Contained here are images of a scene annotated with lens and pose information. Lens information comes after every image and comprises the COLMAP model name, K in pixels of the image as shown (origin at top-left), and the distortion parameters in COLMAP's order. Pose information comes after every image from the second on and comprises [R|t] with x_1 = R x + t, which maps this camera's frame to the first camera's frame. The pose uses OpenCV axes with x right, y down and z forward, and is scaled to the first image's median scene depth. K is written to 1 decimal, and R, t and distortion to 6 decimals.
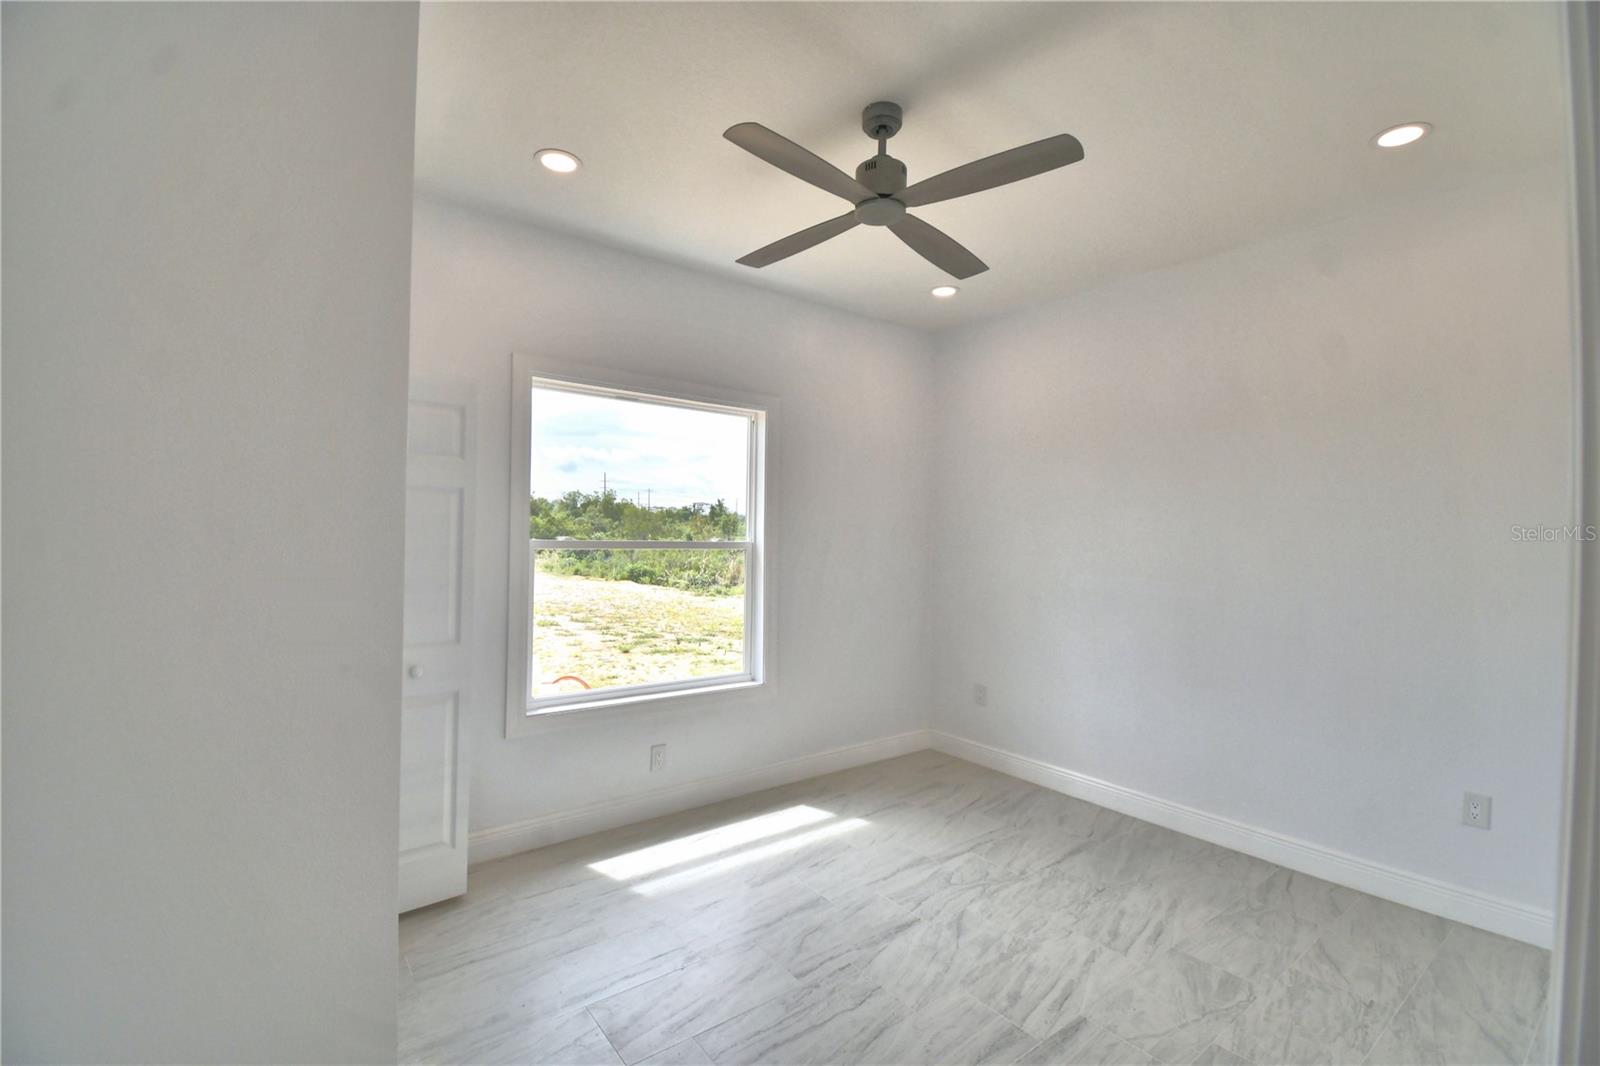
lens RADIAL K [[703.6, 0, 788.1], [0, 703.6, 530.0], [0, 0, 1]] dist [-0.000551, -0.017643]
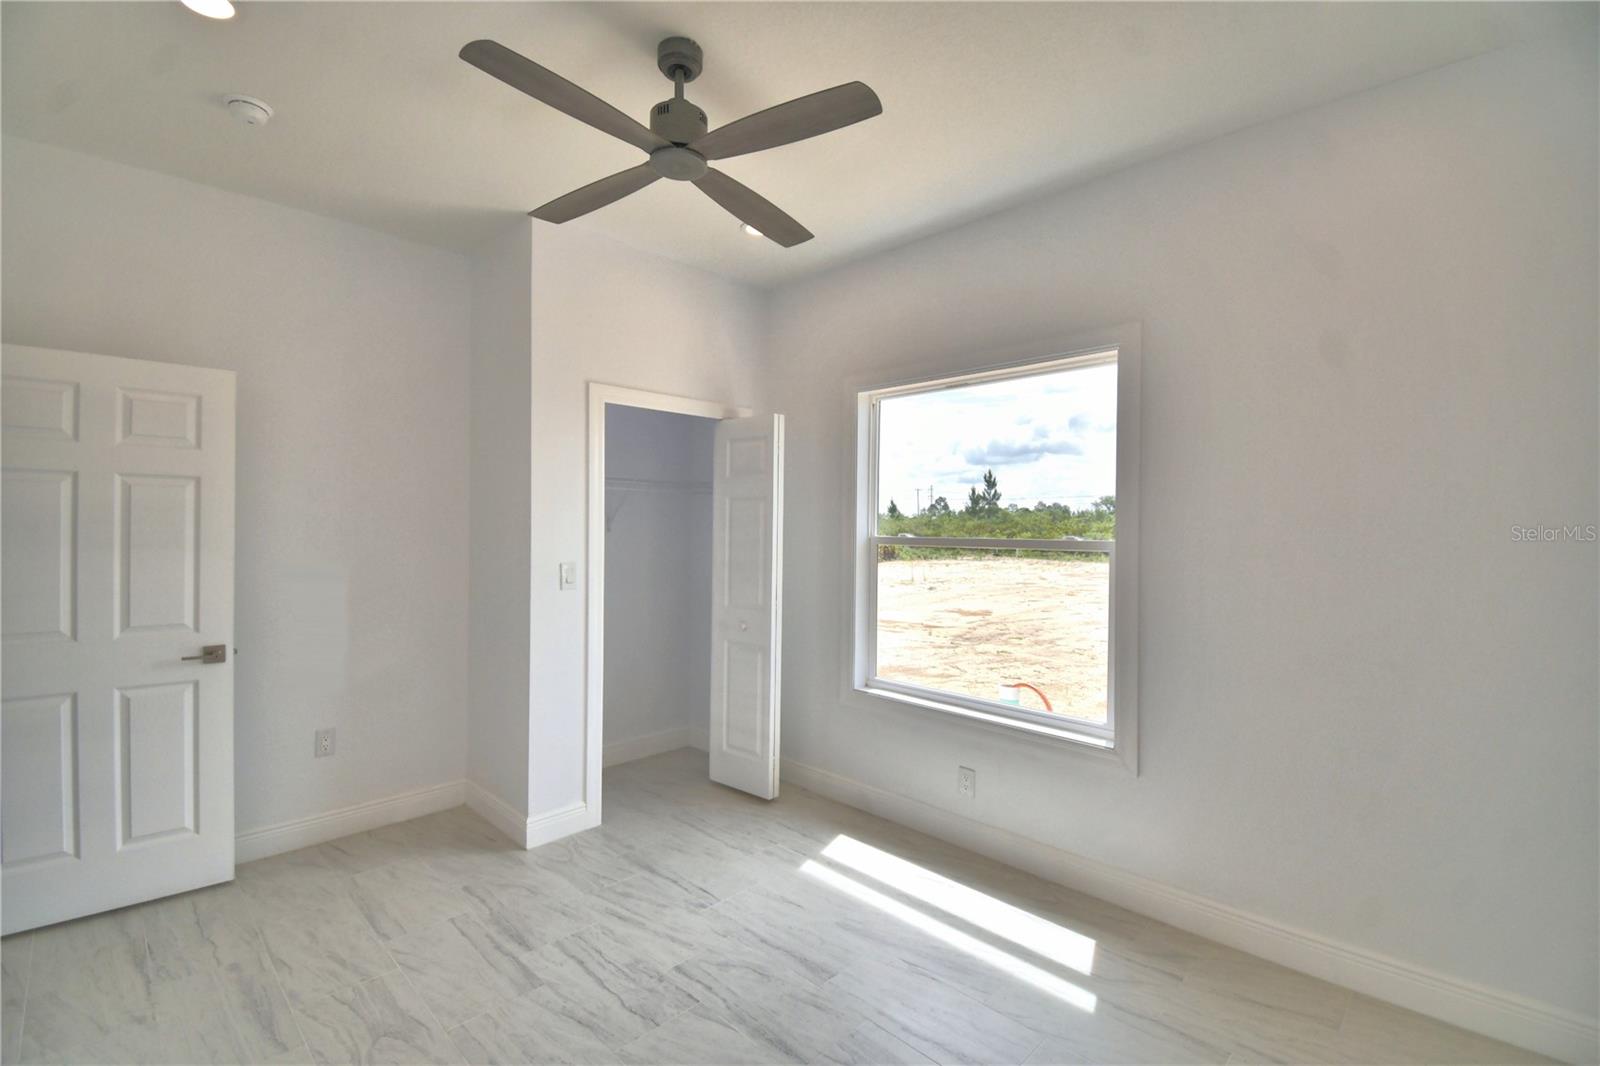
lens RADIAL K [[697.7, 0, 791.0], [0, 697.7, 529.0], [0, 0, 1]] dist [0.017827, -0.025182]
pose [[0.140184, -0.008214, -0.990091, 1.025553], [0.001180, 0.999966, -0.008129, 0.017257], [0.990125, -0.000028, 0.140189, 1.013606]]
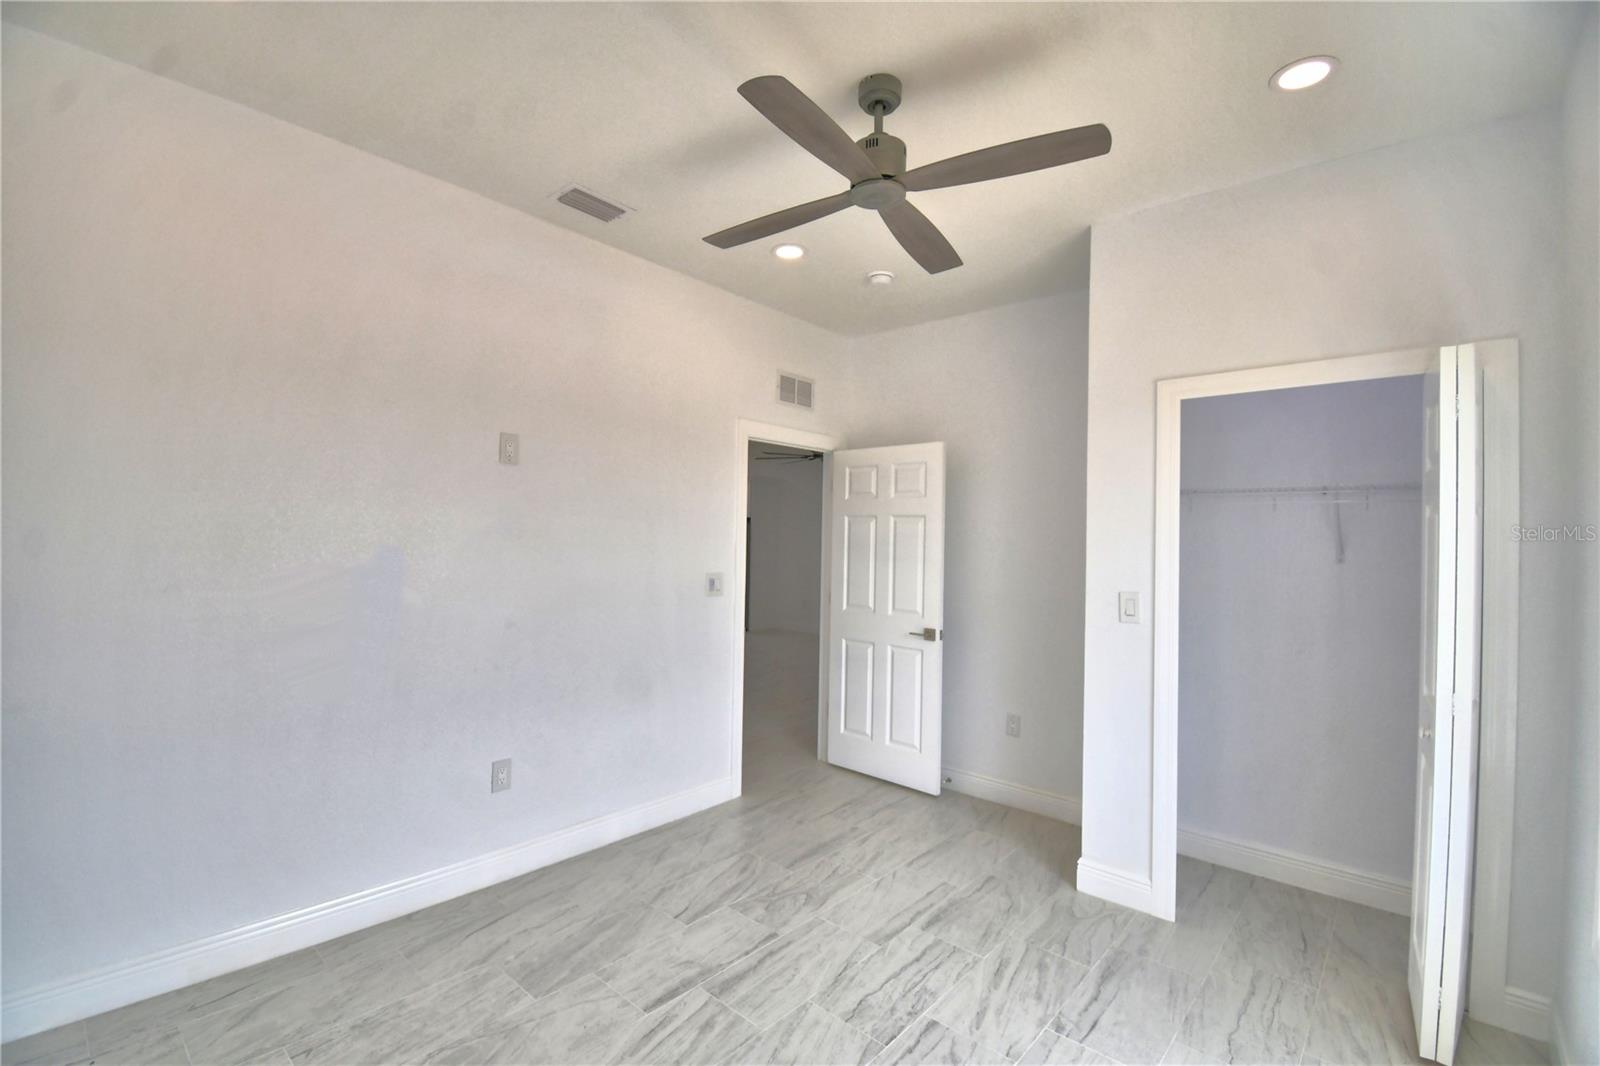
lens RADIAL K [[697.7, 0, 791.0], [0, 697.7, 529.0], [0, 0, 1]] dist [0.017827, -0.025182]
pose [[-0.980940, -0.039671, -0.190216, 0.398471], [-0.034545, 0.998947, -0.030189, 0.019617], [0.191214, -0.023042, -0.981278, 1.871266]]
